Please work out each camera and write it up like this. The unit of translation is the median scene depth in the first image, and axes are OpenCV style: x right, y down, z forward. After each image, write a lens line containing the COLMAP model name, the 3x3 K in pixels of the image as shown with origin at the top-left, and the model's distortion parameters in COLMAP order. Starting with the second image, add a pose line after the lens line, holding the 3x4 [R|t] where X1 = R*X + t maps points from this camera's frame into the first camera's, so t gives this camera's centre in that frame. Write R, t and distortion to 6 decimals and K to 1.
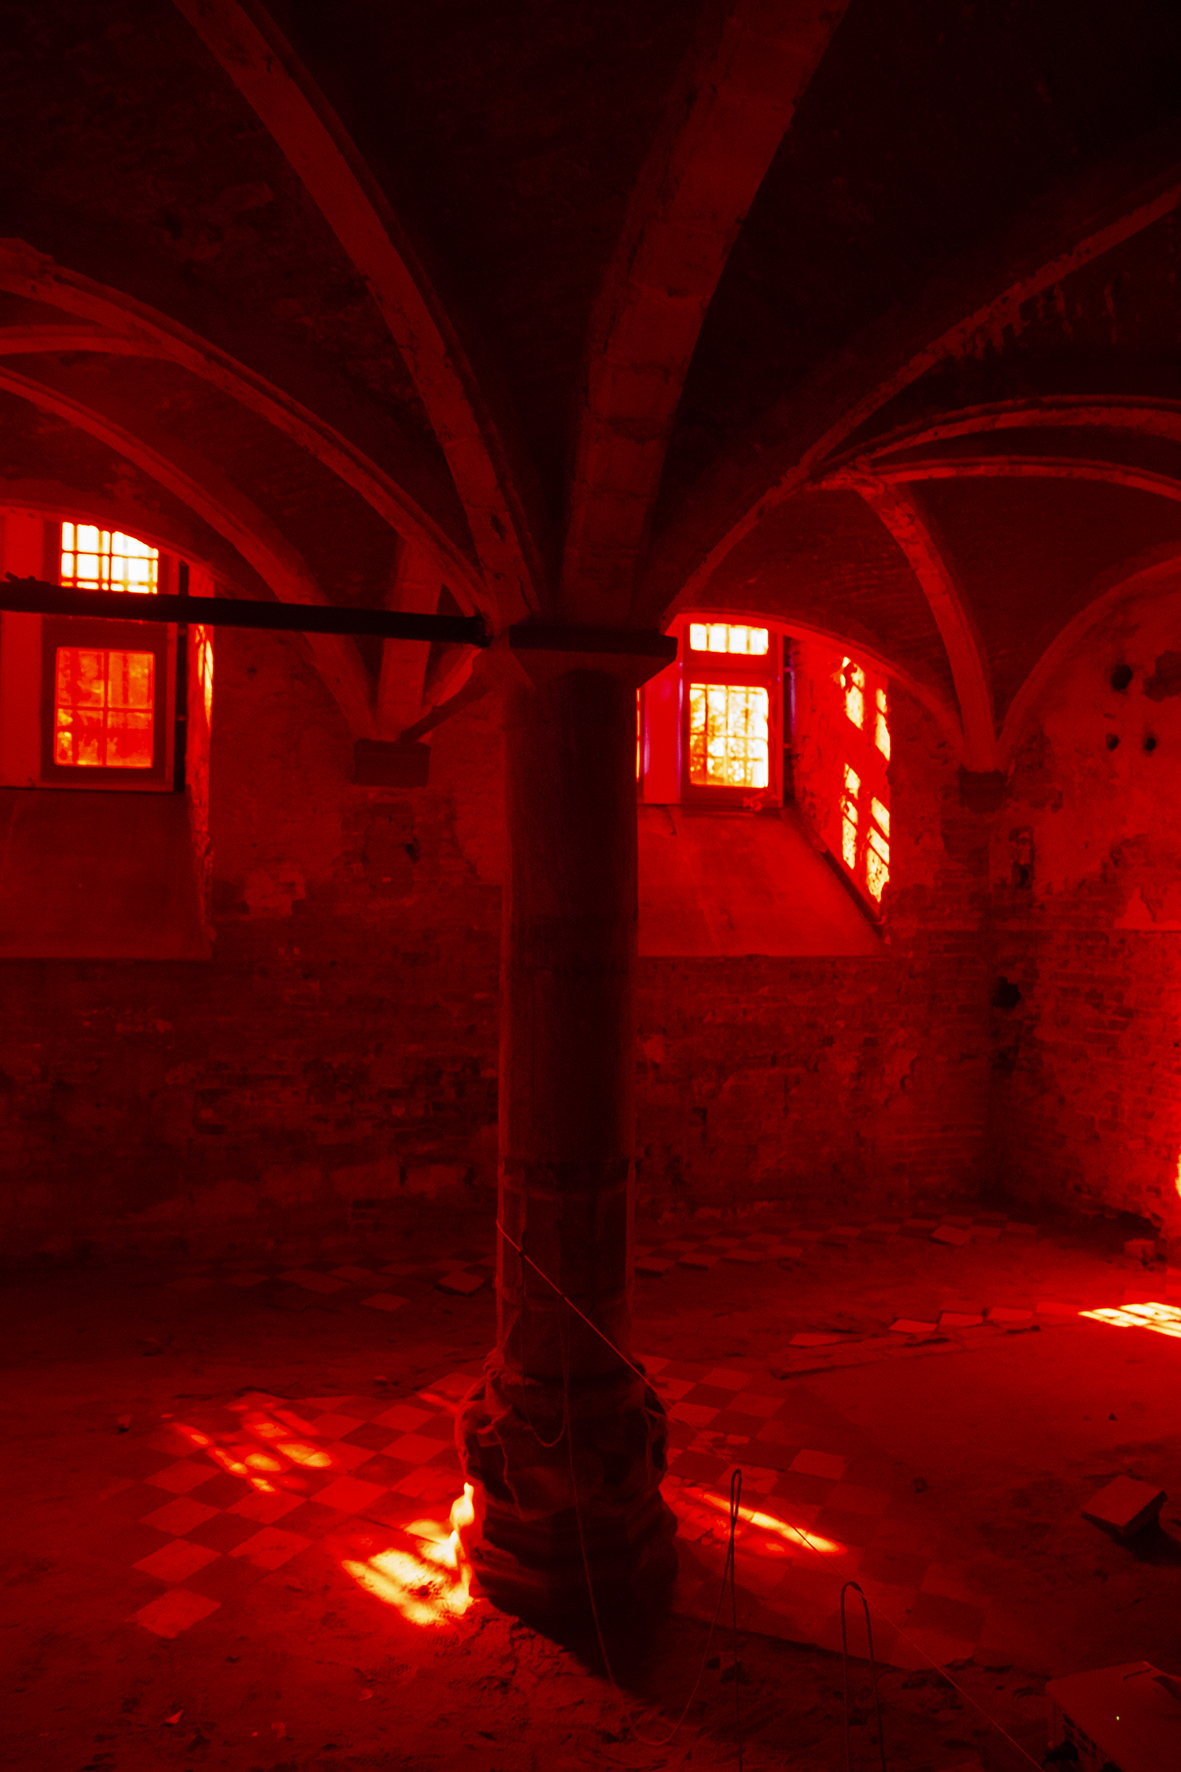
lens RADIAL K [[1201.0, 0, 603.8], [0, 1201.0, 878.0], [0, 0, 1]] dist [-0.074934, 0.030018]
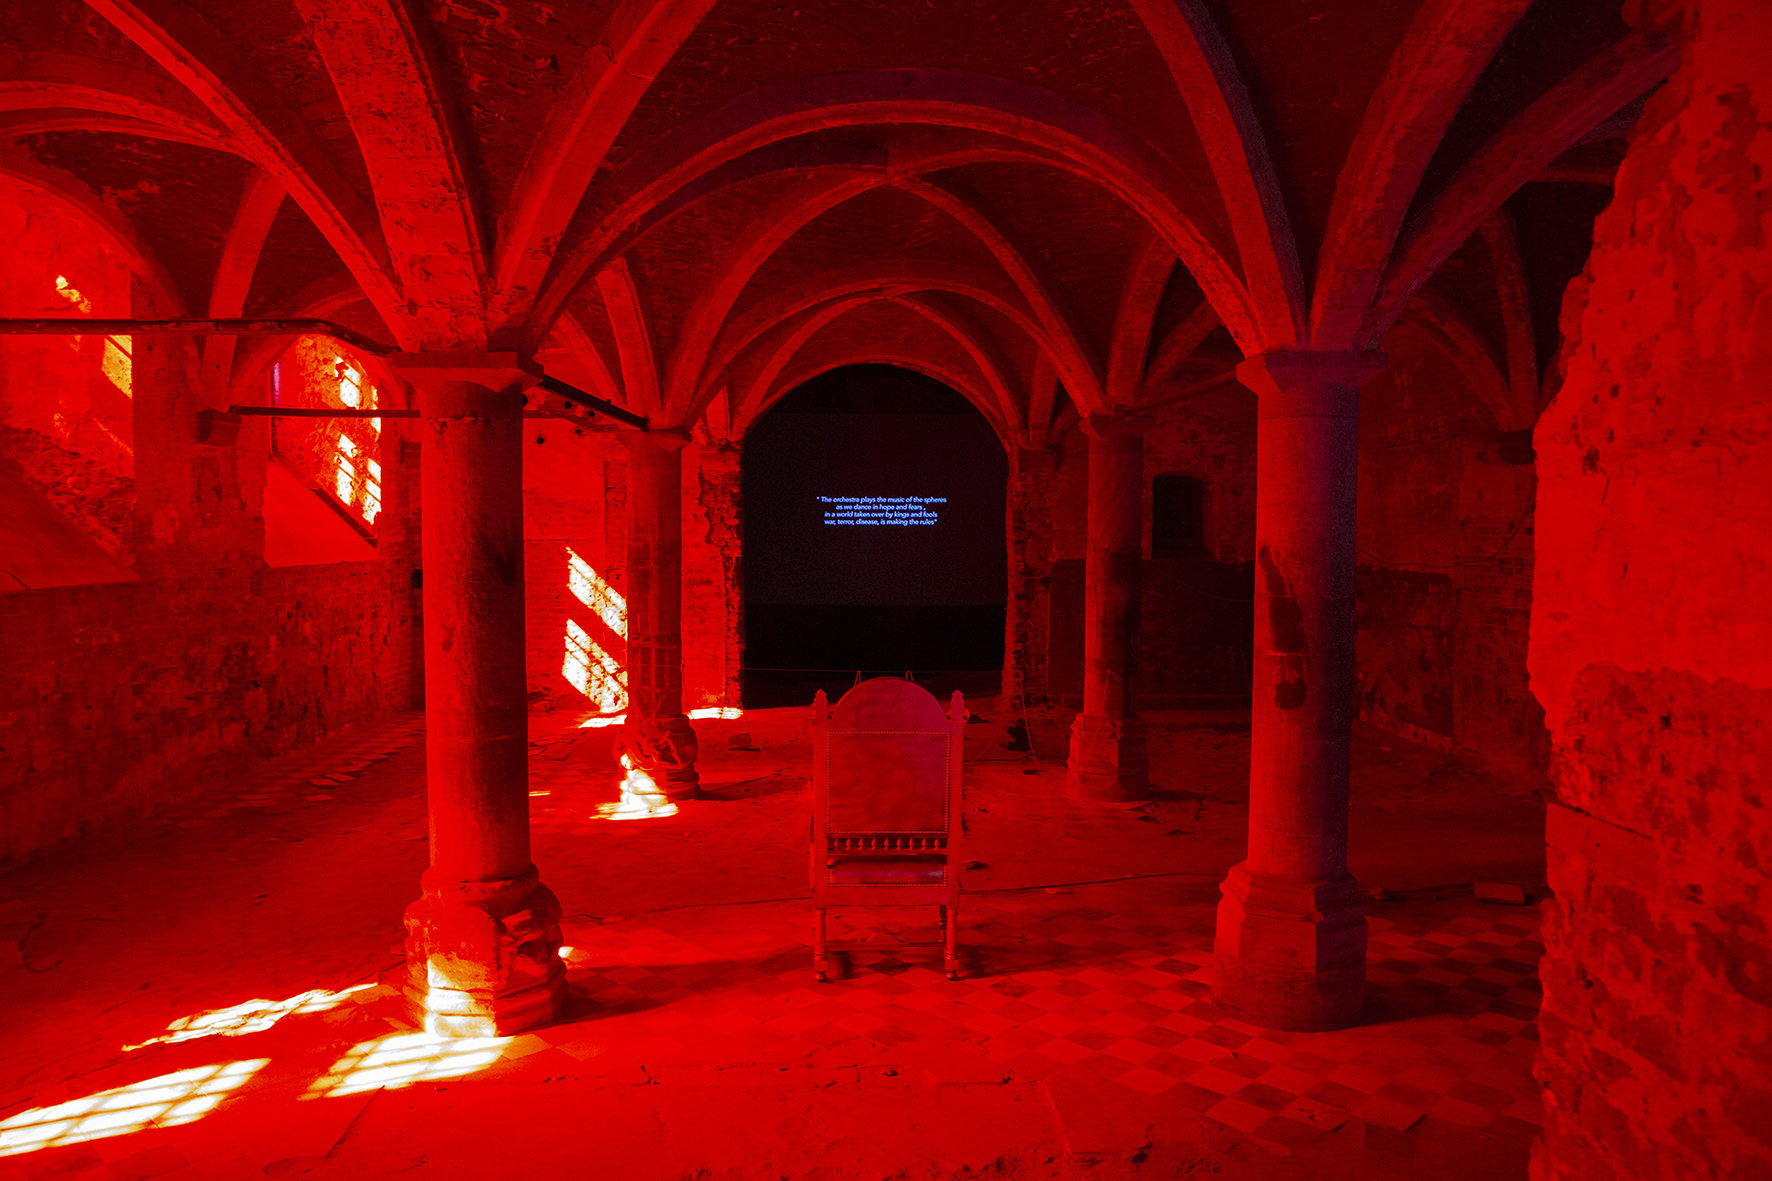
lens RADIAL K [[1237.3, 0, 874.7], [0, 1237.3, 601.2], [0, 0, 1]] dist [-0.040467, 0.011107]
pose [[0.312431, -0.071050, 0.947280, -1.206508], [-0.025534, 0.996211, 0.083142, -0.033990], [-0.949597, -0.050164, 0.309433, -0.120389]]
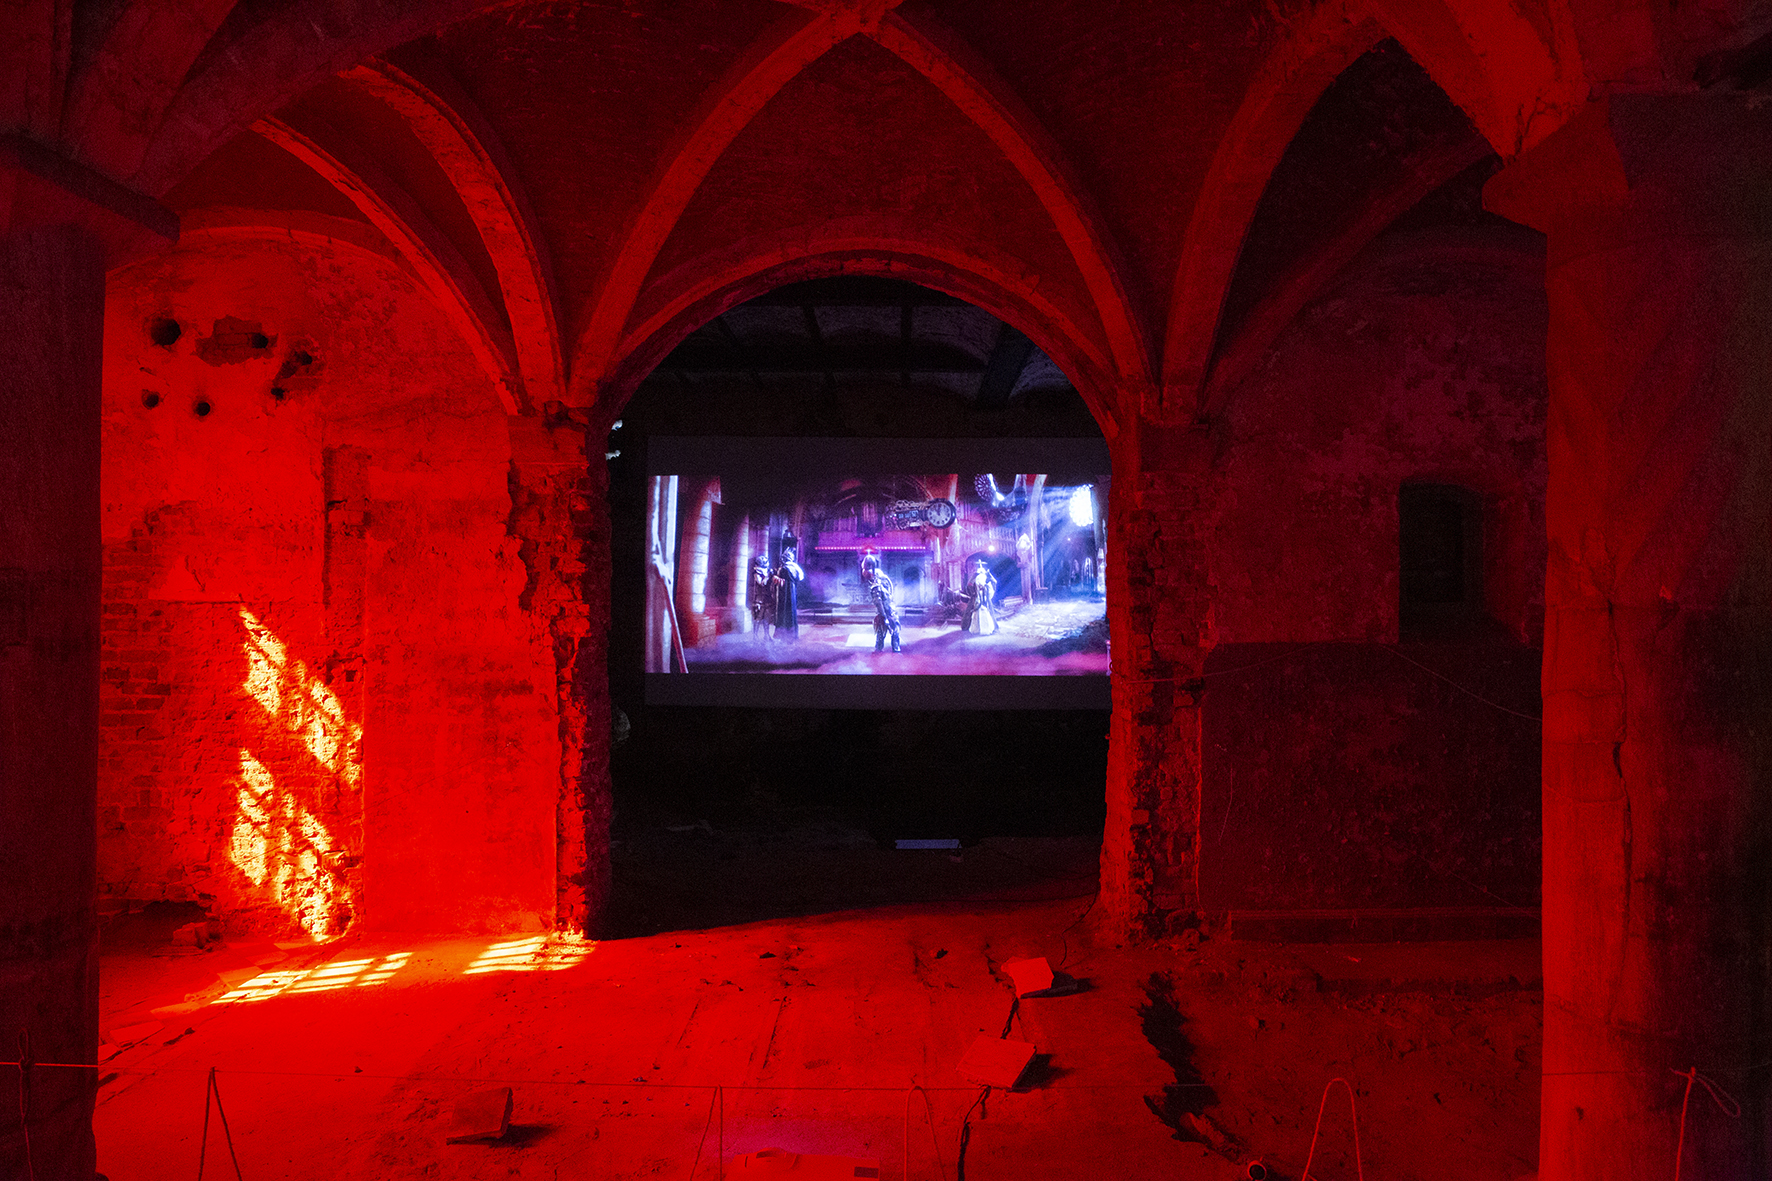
lens RADIAL K [[1201.0, 0, 893.9], [0, 1201.0, 584.2], [0, 0, 1]] dist [-0.074934, 0.030018]
pose [[0.312069, 0.007752, 0.950028, -0.260204], [-0.027179, 0.999630, 0.000771, 0.013612], [-0.949671, -0.026062, 0.312164, 0.158434]]
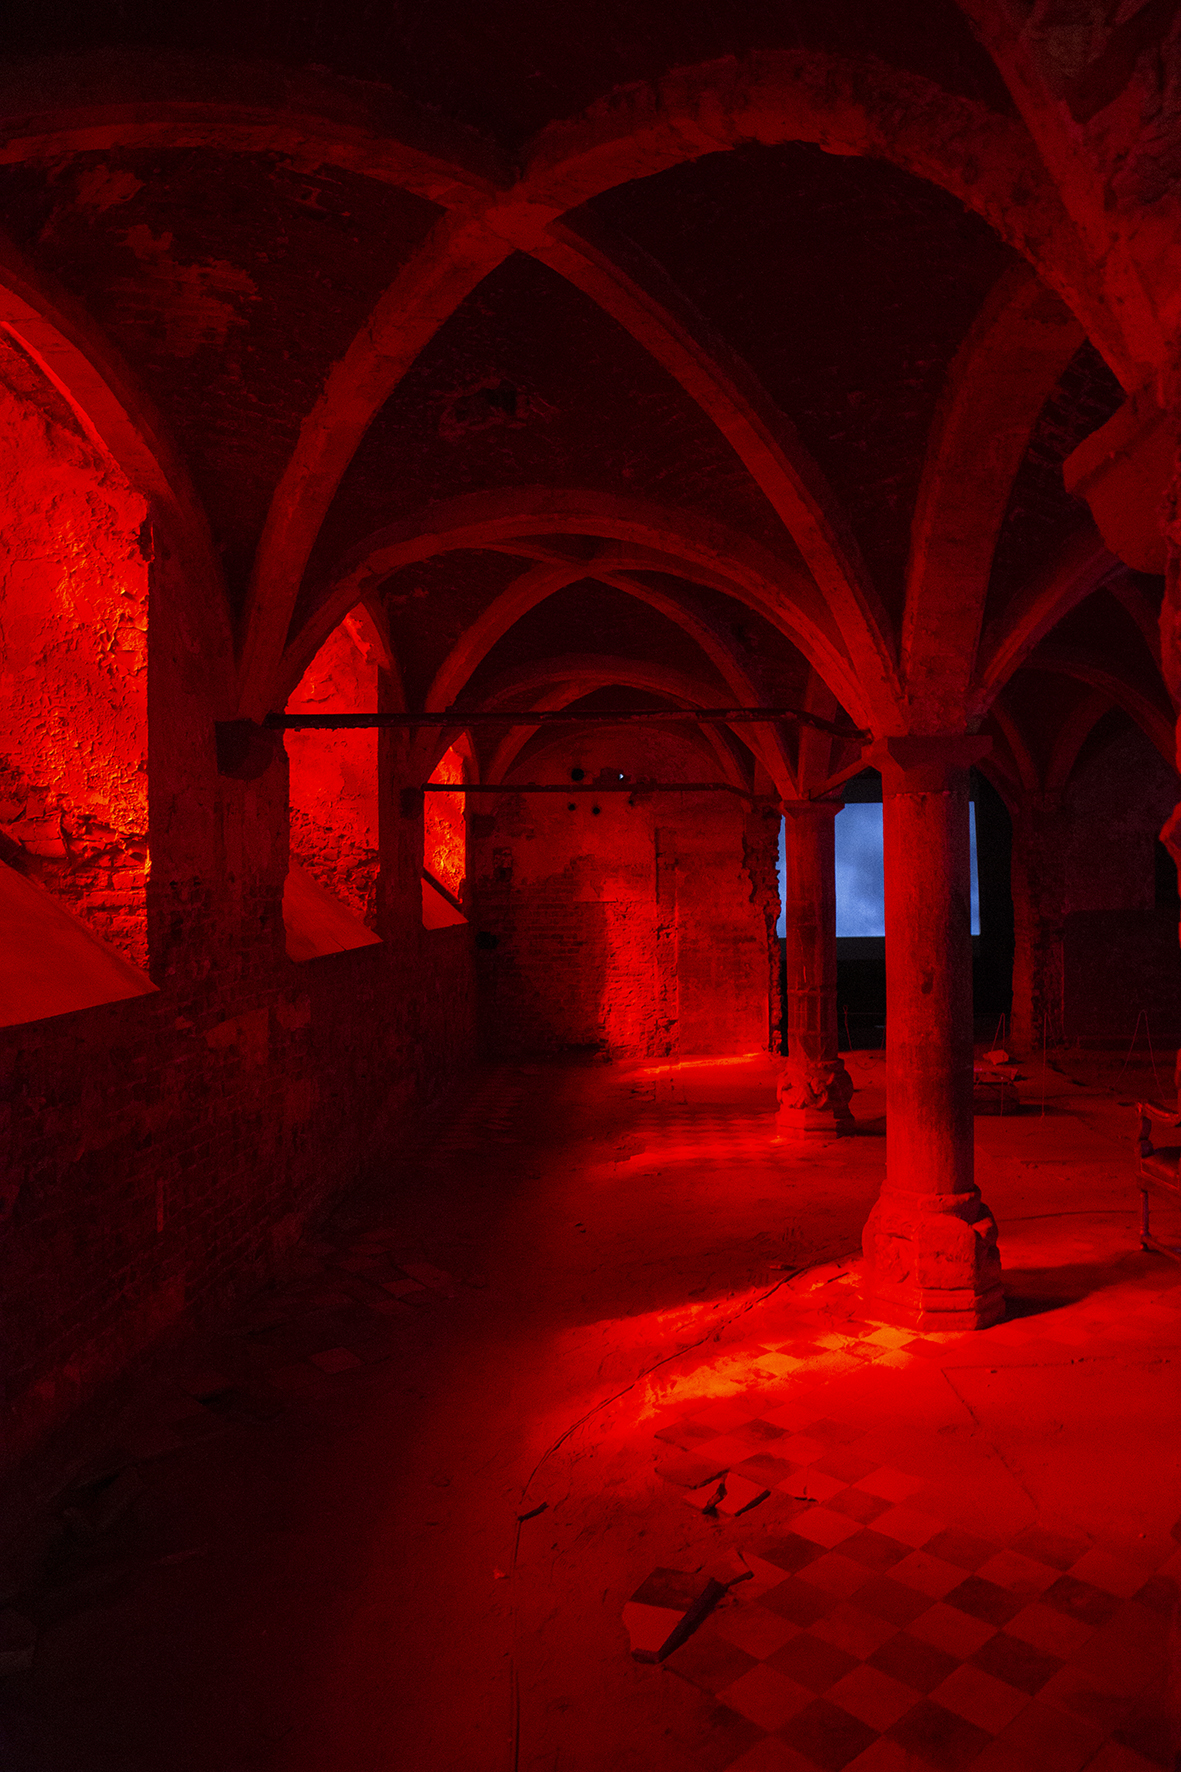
lens RADIAL K [[1201.0, 0, 598.1], [0, 1201.0, 879.9], [0, 0, 1]] dist [-0.074934, 0.030018]
pose [[0.326055, -0.012574, 0.945267, -1.450790], [-0.007220, 0.999849, 0.015791, -0.025638], [-0.945323, -0.011974, 0.325915, 0.310462]]
